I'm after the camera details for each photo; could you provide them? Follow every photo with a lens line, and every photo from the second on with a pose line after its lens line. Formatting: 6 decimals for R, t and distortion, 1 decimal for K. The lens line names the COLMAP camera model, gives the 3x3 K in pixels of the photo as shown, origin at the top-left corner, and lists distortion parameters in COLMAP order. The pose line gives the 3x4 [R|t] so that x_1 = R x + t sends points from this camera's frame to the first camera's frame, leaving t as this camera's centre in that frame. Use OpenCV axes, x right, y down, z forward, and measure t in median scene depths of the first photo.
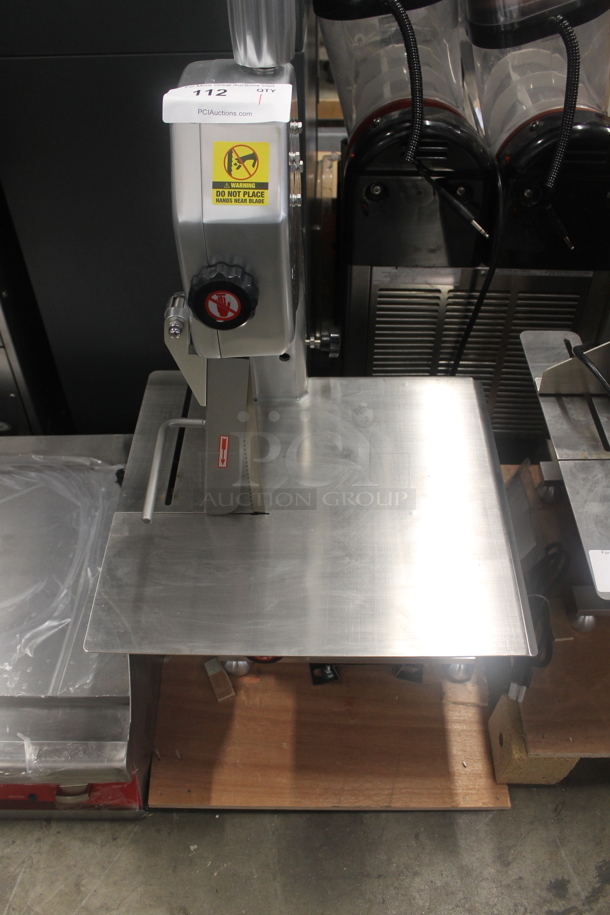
lens RADIAL K [[773.7, 0, 299.4], [0, 773.7, 455.3], [0, 0, 1]] dist [-0.171212, 0.151088]
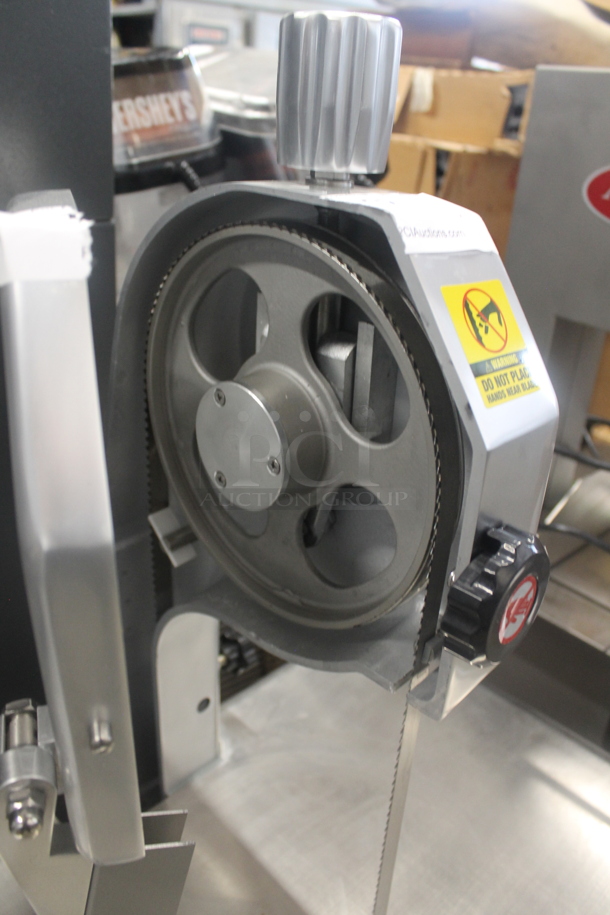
lens RADIAL K [[773.7, 0, 299.4], [0, 773.7, 455.3], [0, 0, 1]] dist [-0.171212, 0.151088]
pose [[0.704354, -0.243274, 0.666861, -0.317804], [0.453508, 0.876937, -0.159096, -0.172352], [-0.546091, 0.414487, 0.728001, 0.445991]]
